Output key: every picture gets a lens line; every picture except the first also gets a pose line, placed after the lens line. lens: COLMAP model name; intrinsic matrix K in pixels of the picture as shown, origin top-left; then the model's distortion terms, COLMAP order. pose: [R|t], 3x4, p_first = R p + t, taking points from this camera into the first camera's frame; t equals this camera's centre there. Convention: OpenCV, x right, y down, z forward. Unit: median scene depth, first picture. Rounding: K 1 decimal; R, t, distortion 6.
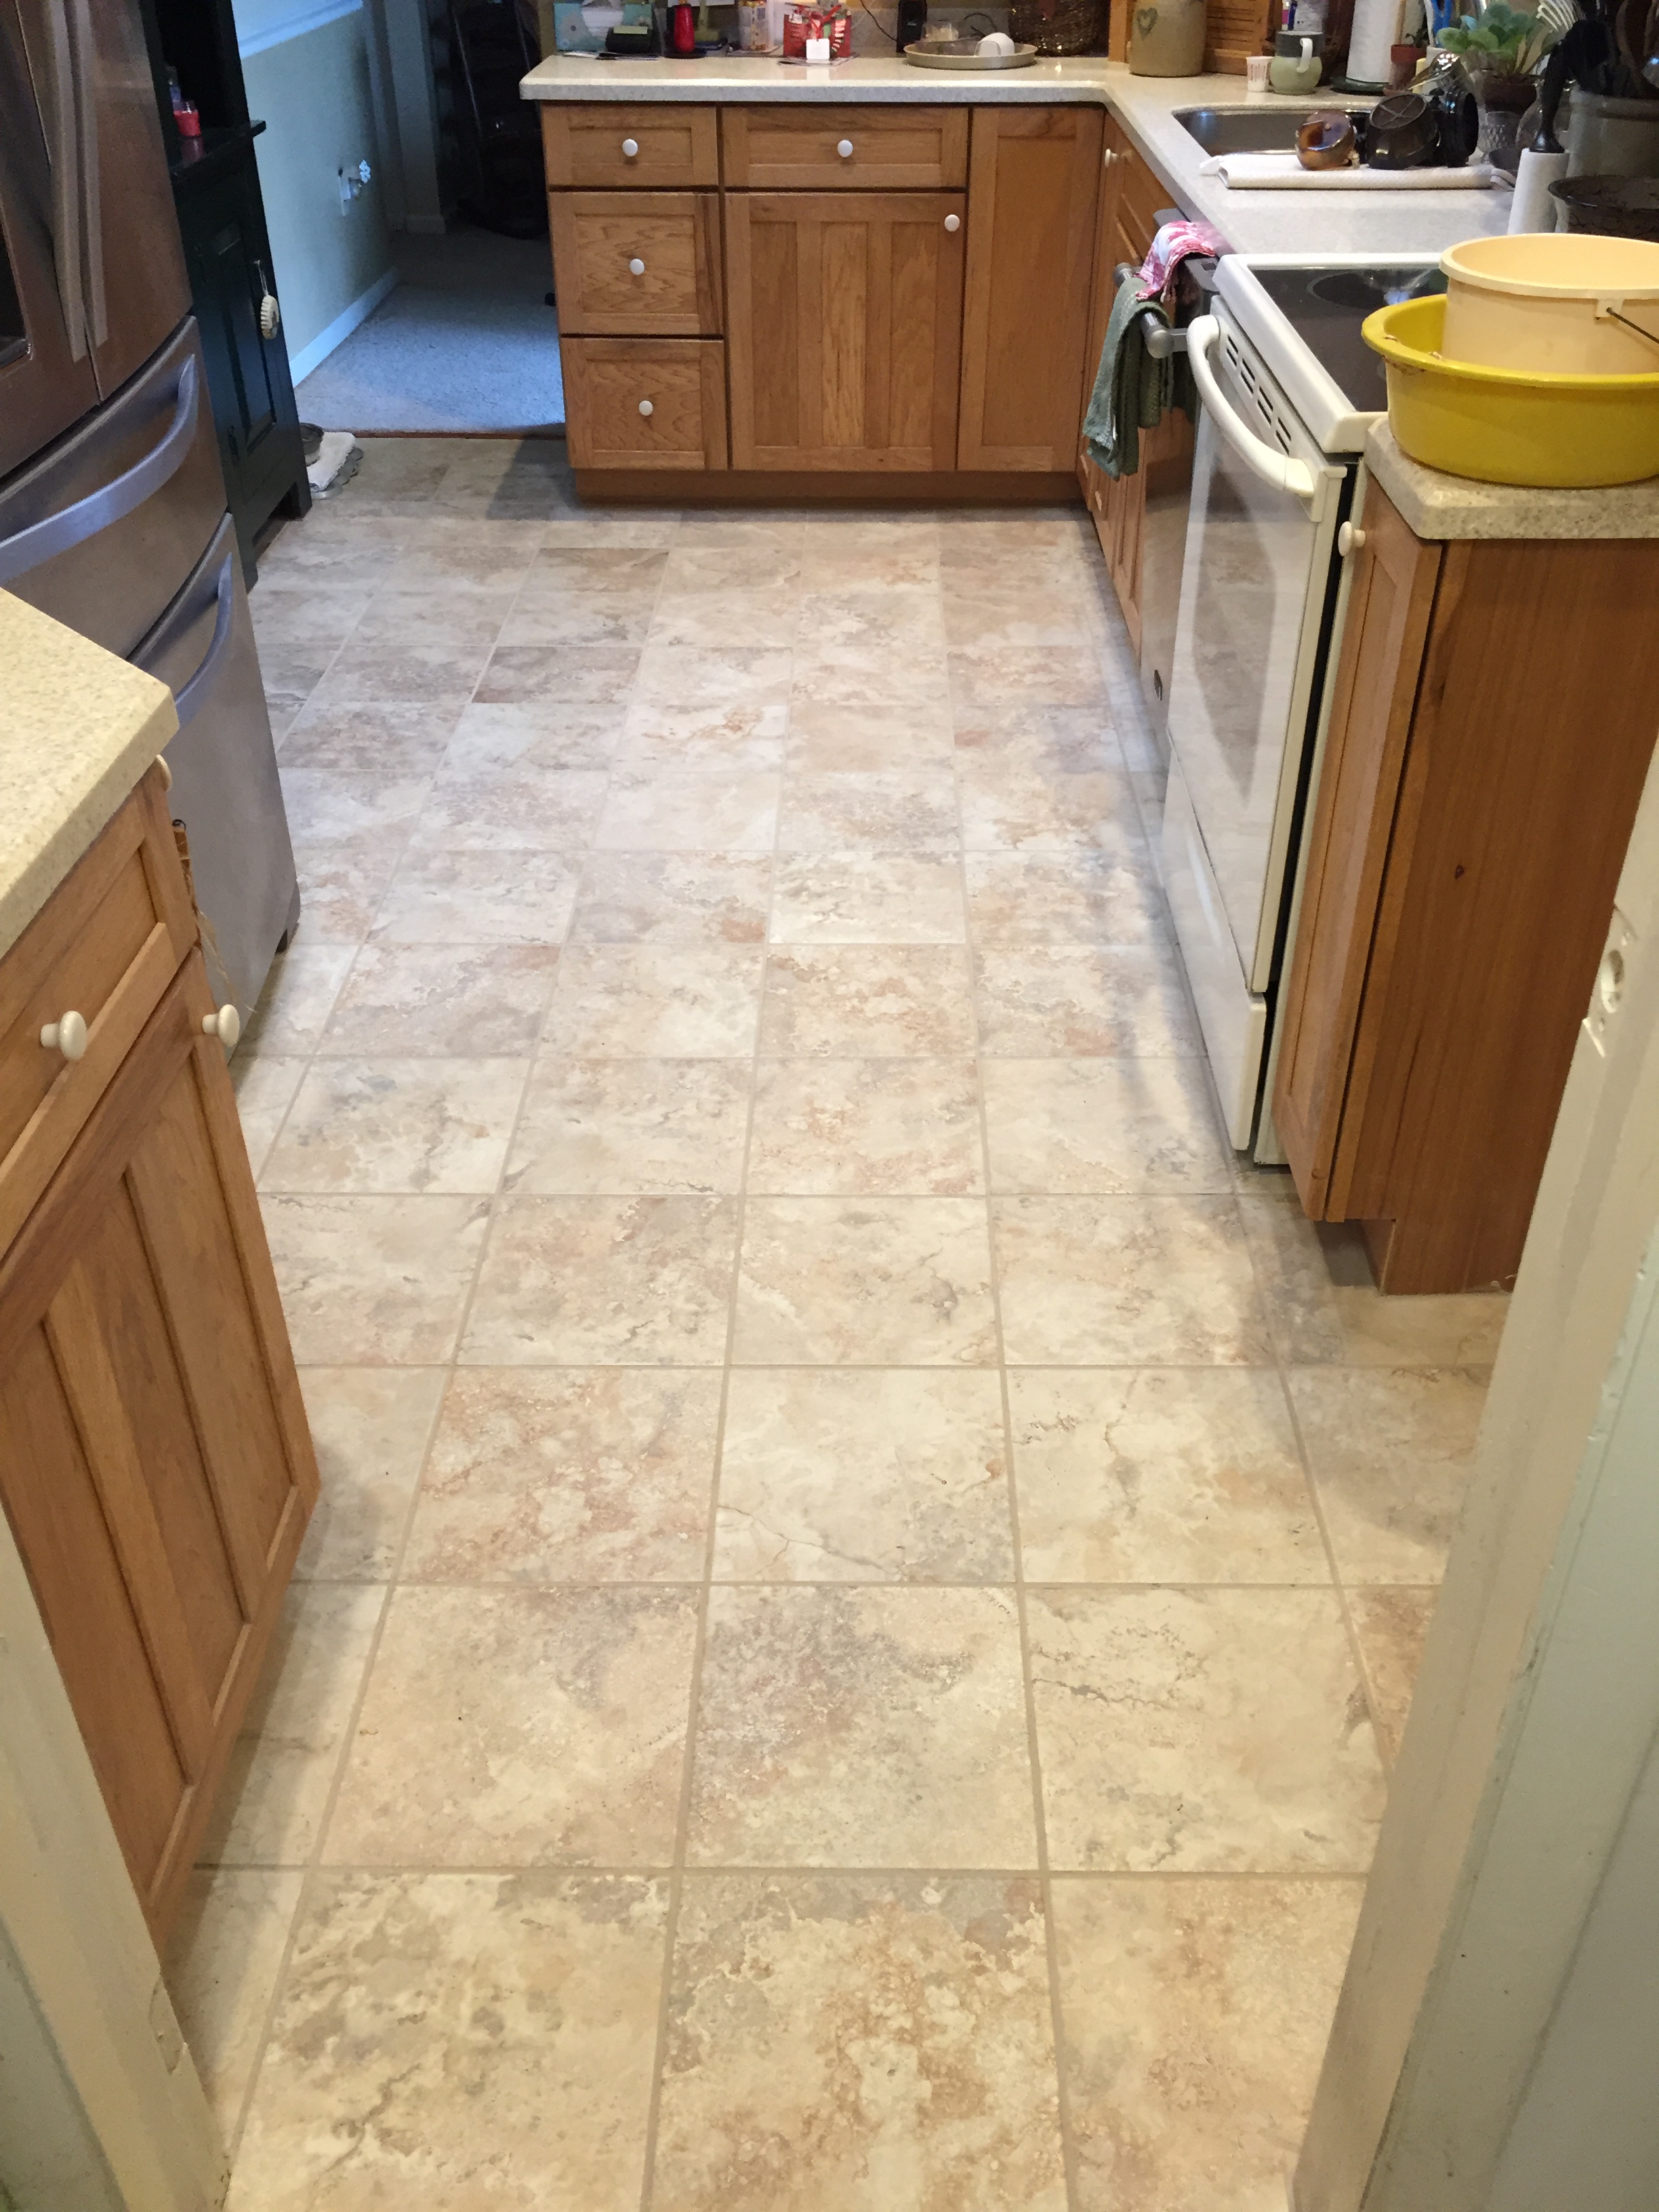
lens RADIAL K [[1902.2, 0, 829.5], [0, 1902.2, 1106.0], [0, 0, 1]] dist [0.093423, -0.131613]
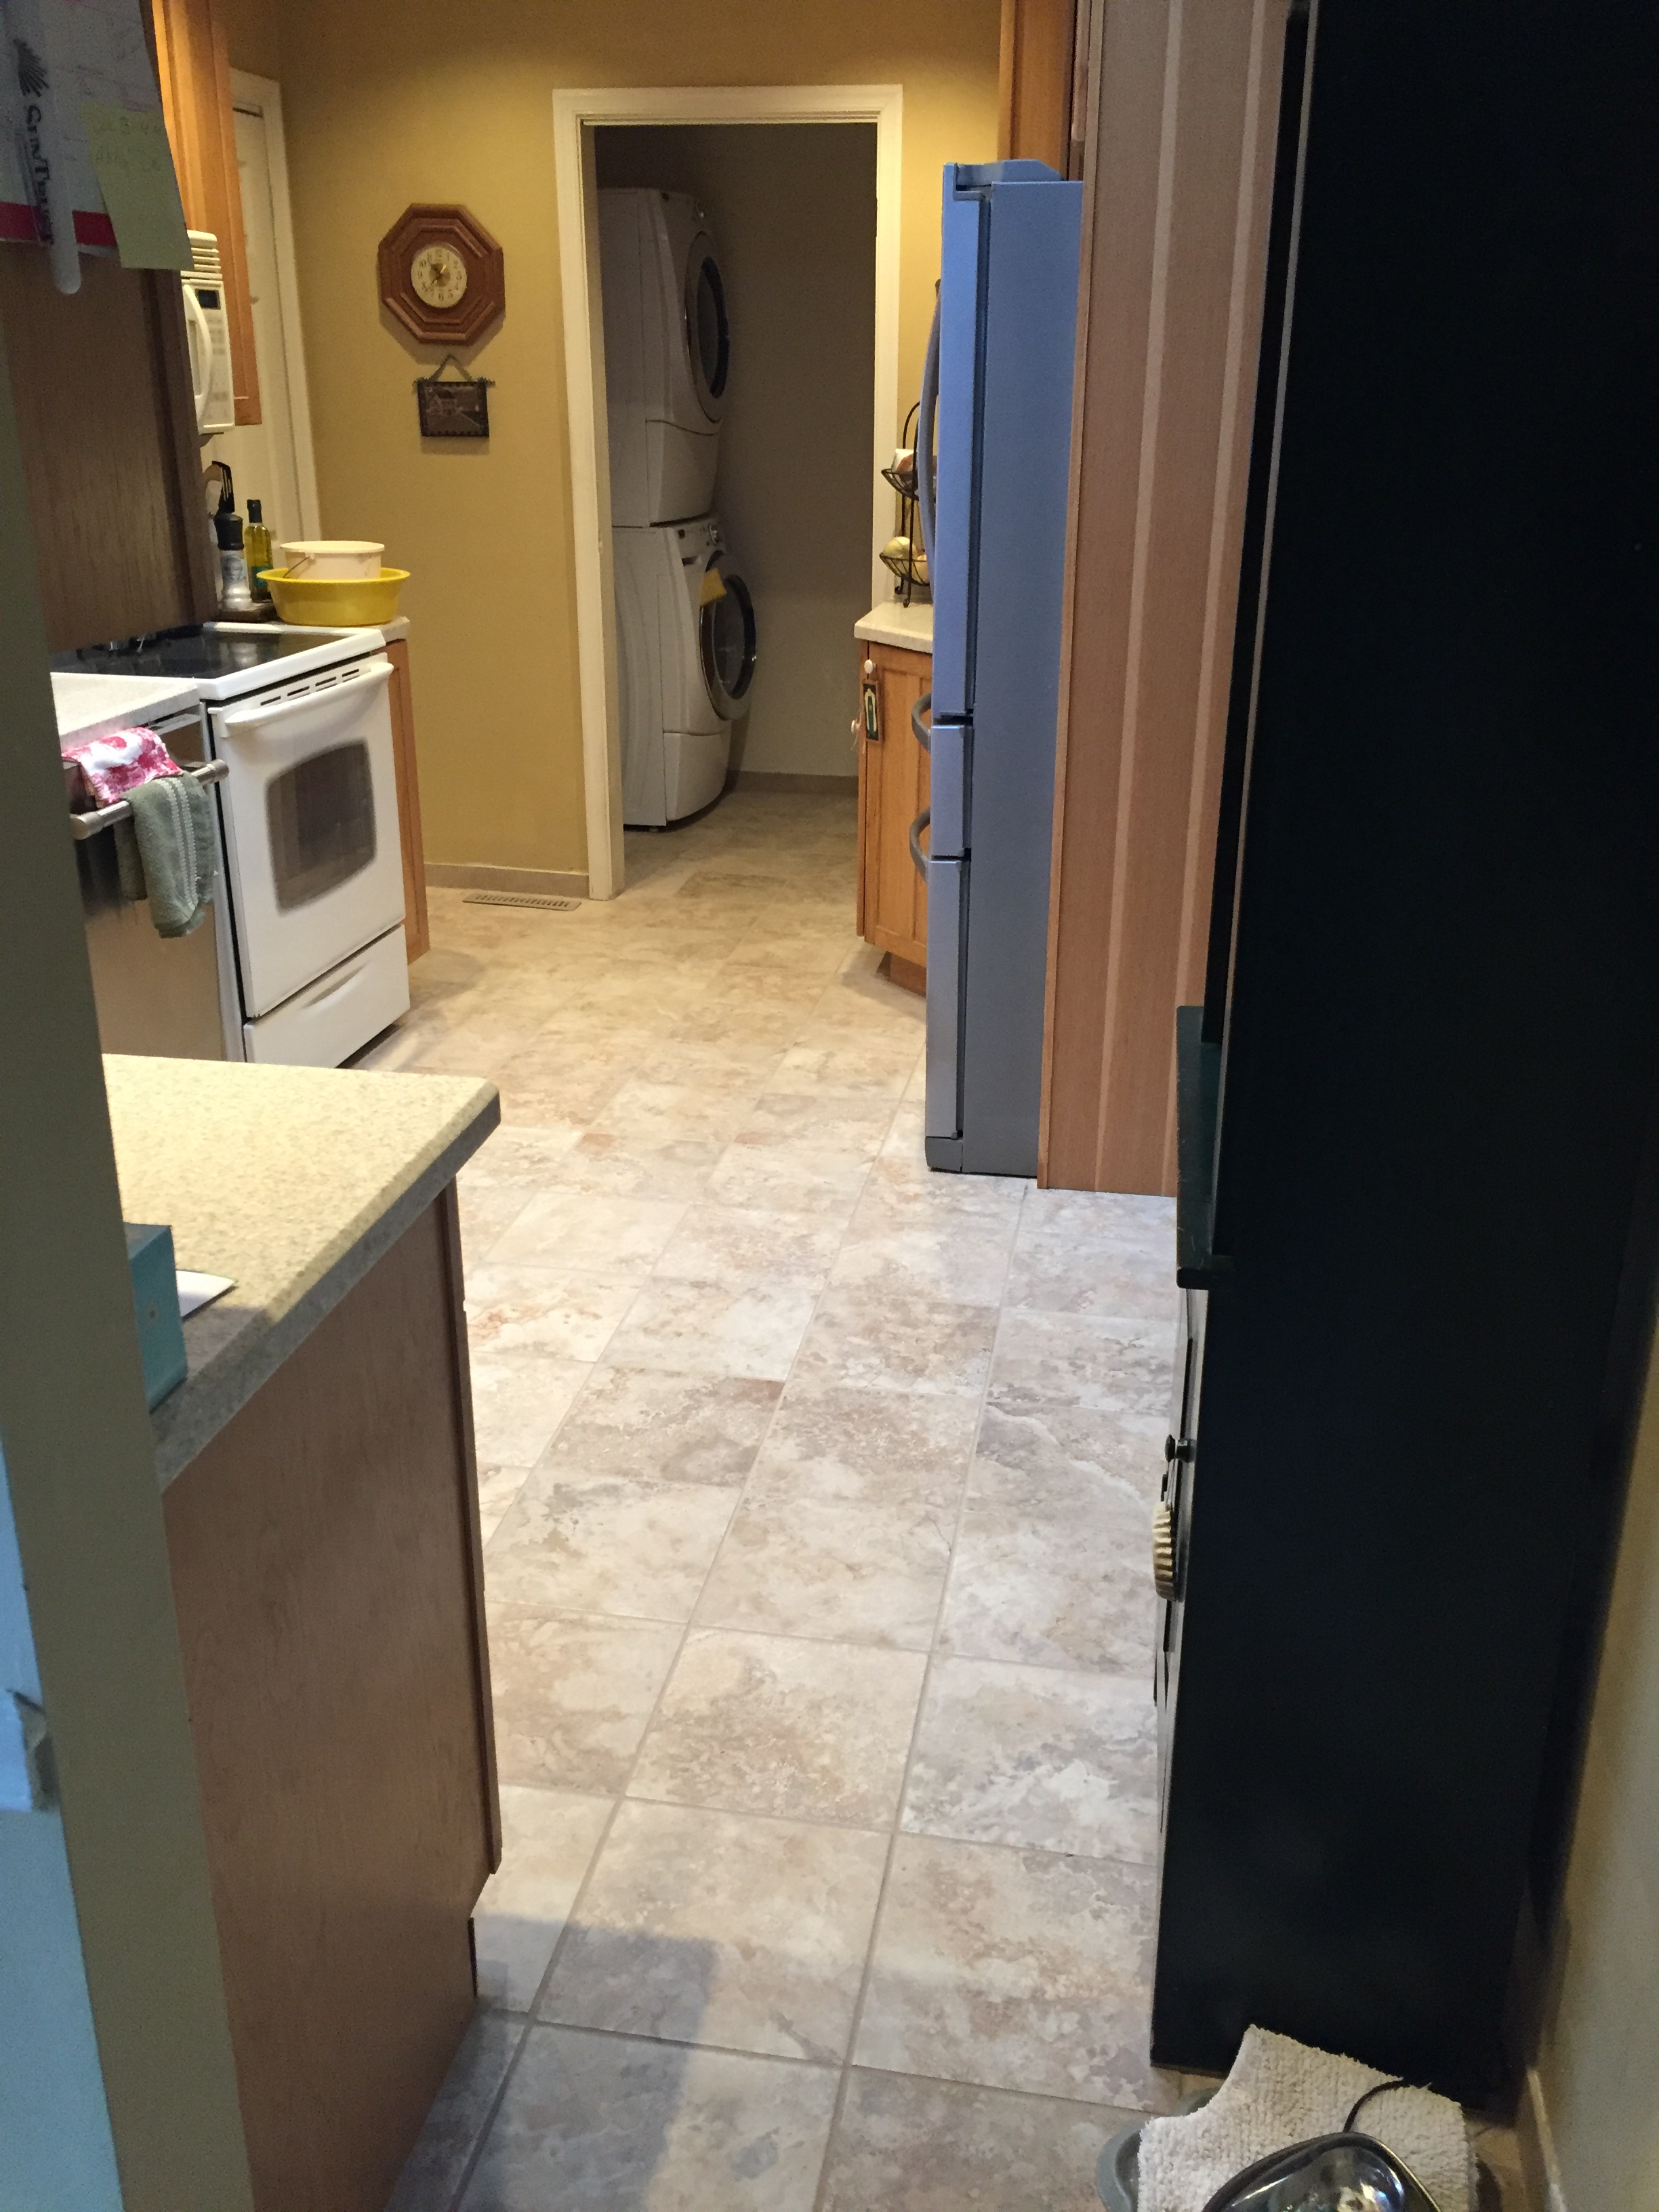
lens RADIAL K [[1902.2, 0, 829.5], [0, 1902.2, 1106.0], [0, 0, 1]] dist [0.093423, -0.131613]
pose [[-0.987506, -0.055377, 0.147533, -0.406284], [0.090354, 0.568067, 0.818007, -1.196125], [-0.129107, 0.821117, -0.555966, 1.721067]]
